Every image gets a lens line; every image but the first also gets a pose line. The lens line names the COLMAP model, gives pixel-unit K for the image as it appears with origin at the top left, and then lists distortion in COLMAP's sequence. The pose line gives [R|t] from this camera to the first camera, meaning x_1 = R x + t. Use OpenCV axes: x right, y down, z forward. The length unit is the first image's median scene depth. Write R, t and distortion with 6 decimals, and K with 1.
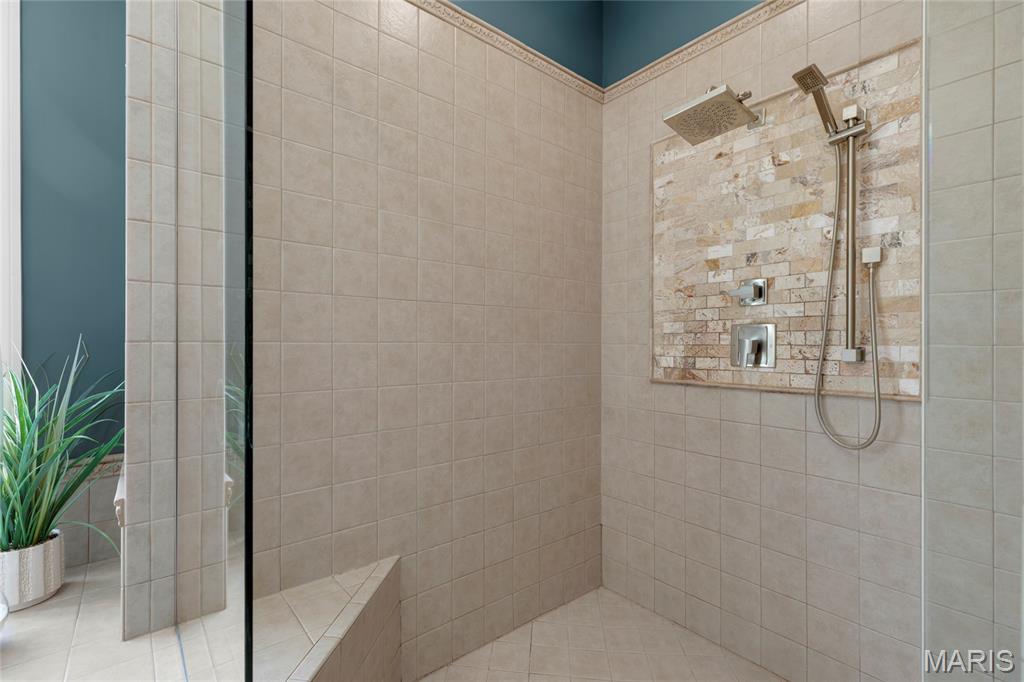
lens RADIAL K [[458.5, 0, 512.8], [0, 458.5, 343.1], [0, 0, 1]] dist [-0.001421, 0.000021]
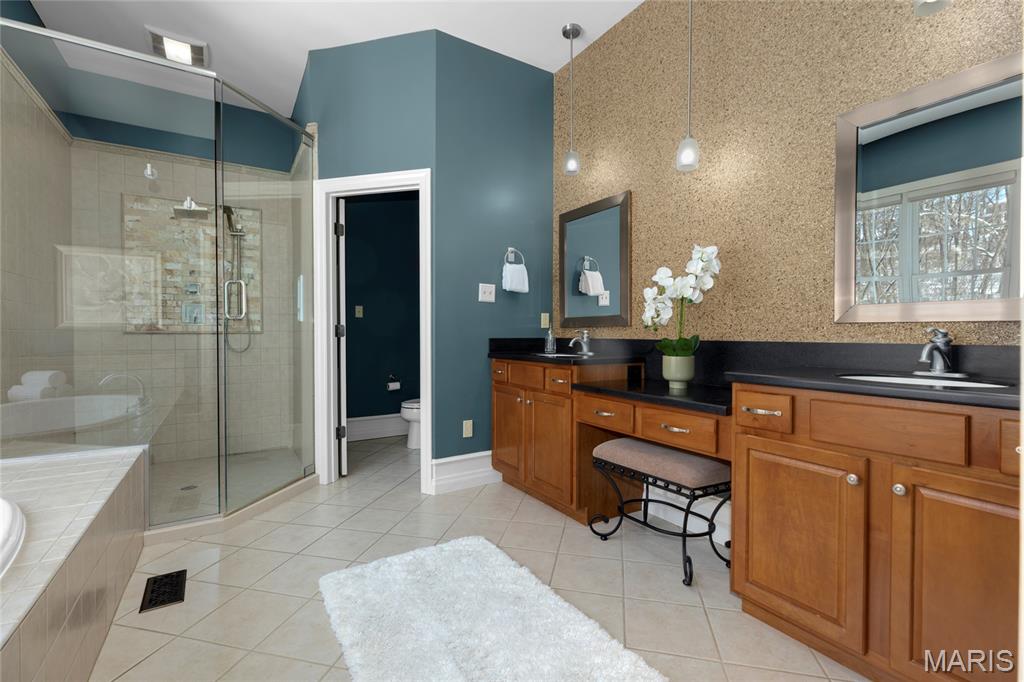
lens RADIAL K [[458.5, 0, 513.0], [0, 458.5, 338.8], [0, 0, 1]] dist [-0.001421, 0.000021]
pose [[0.135796, -0.011697, 0.990668, -1.381642], [0.000182, 0.999931, 0.011781, 0.098578], [-0.990737, -0.001419, 0.135788, -0.771830]]
